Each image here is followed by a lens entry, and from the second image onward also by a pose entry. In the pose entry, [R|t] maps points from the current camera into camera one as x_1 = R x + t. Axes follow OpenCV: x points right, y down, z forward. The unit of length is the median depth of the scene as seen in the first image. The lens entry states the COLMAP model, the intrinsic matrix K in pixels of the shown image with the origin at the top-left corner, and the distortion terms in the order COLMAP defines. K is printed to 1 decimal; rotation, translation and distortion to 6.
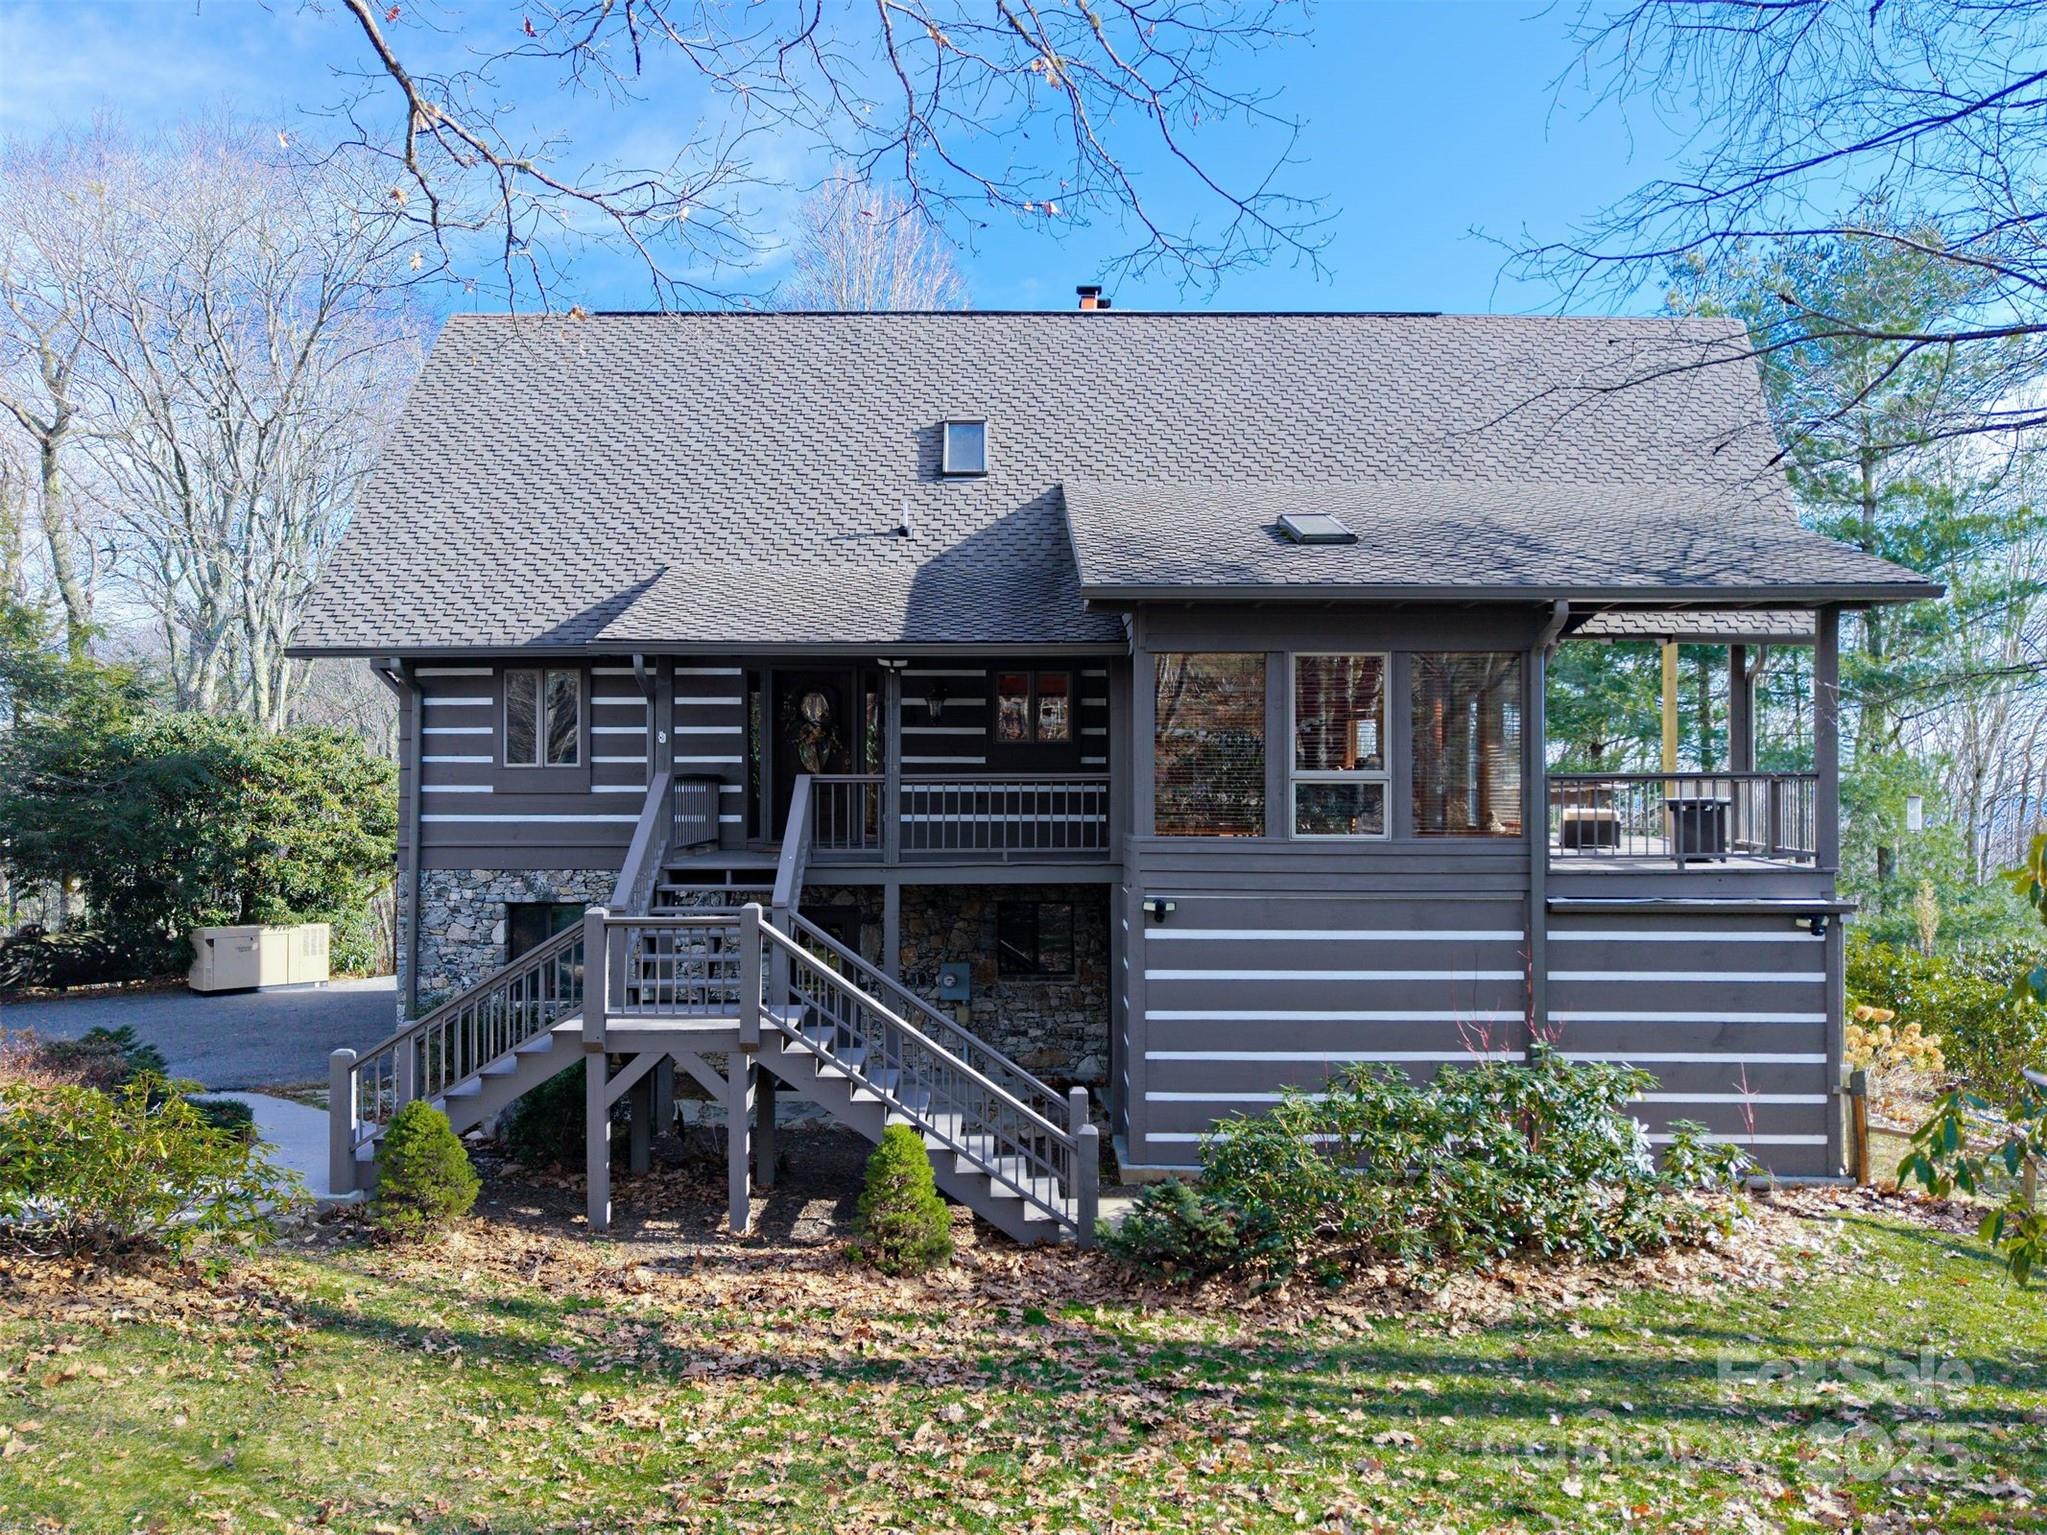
lens RADIAL K [[1425.7, 0, 1018.8], [0, 1425.7, 771.3], [0, 0, 1]] dist [0.033432, -0.001947]
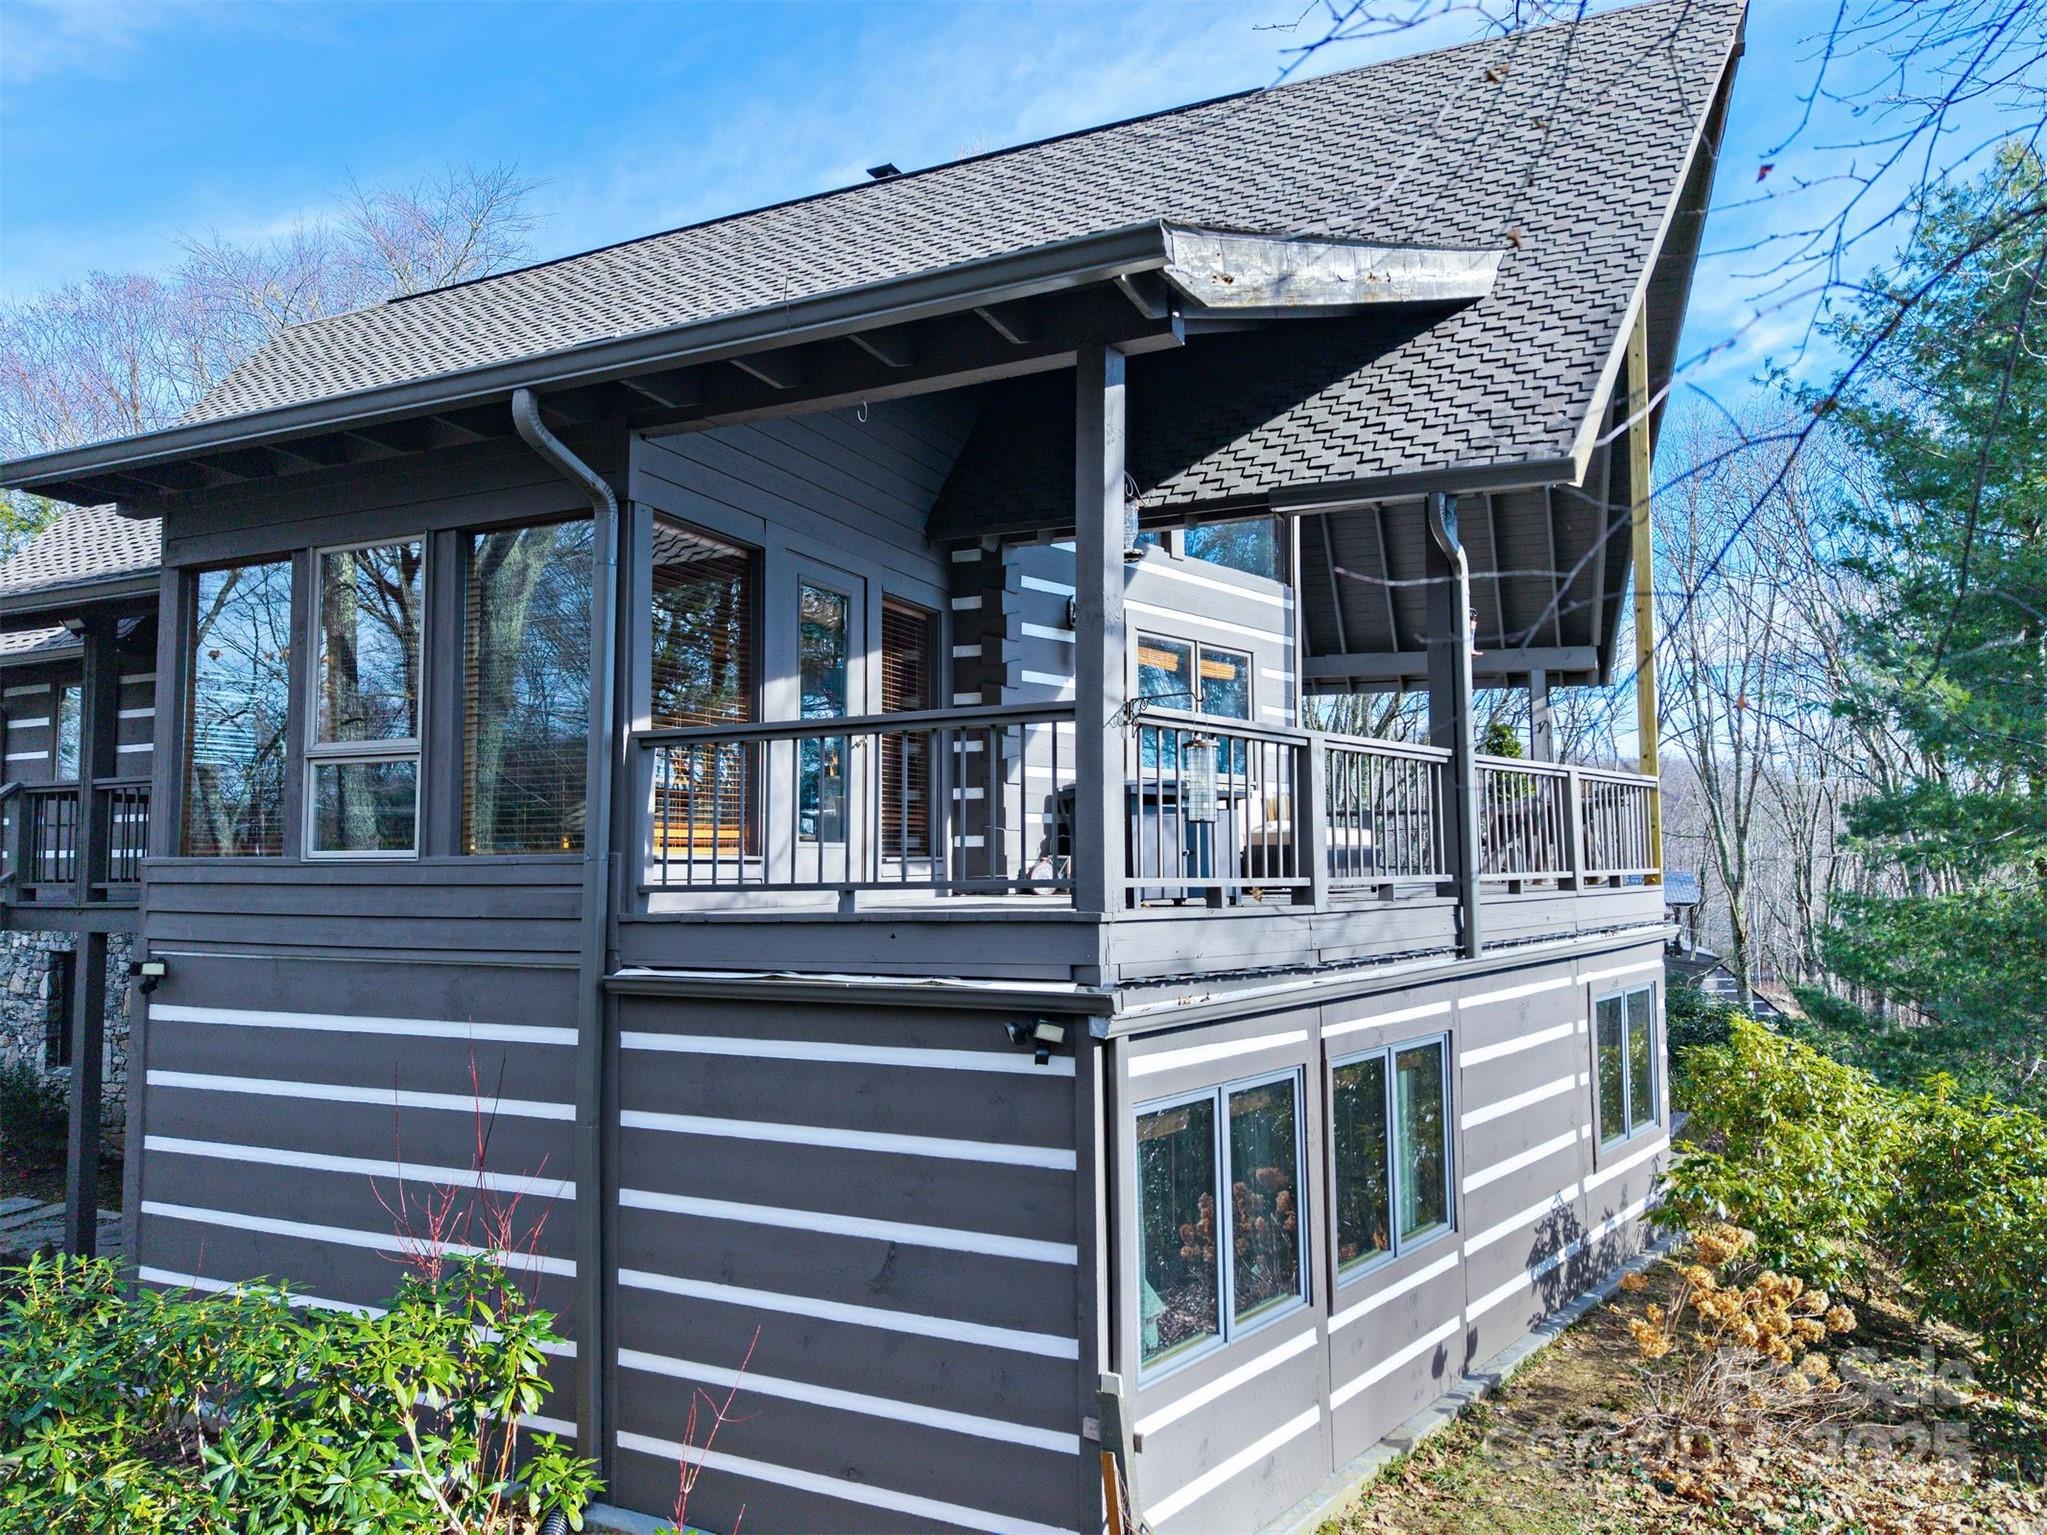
lens RADIAL K [[1425.7, 0, 1018.8], [0, 1425.7, 771.3], [0, 0, 1]] dist [0.033432, -0.001947]
pose [[0.889998, -0.038696, -0.454319, 0.723621], [0.016553, 0.998478, -0.052617, 0.046520], [0.455663, 0.039309, 0.889284, 0.588055]]
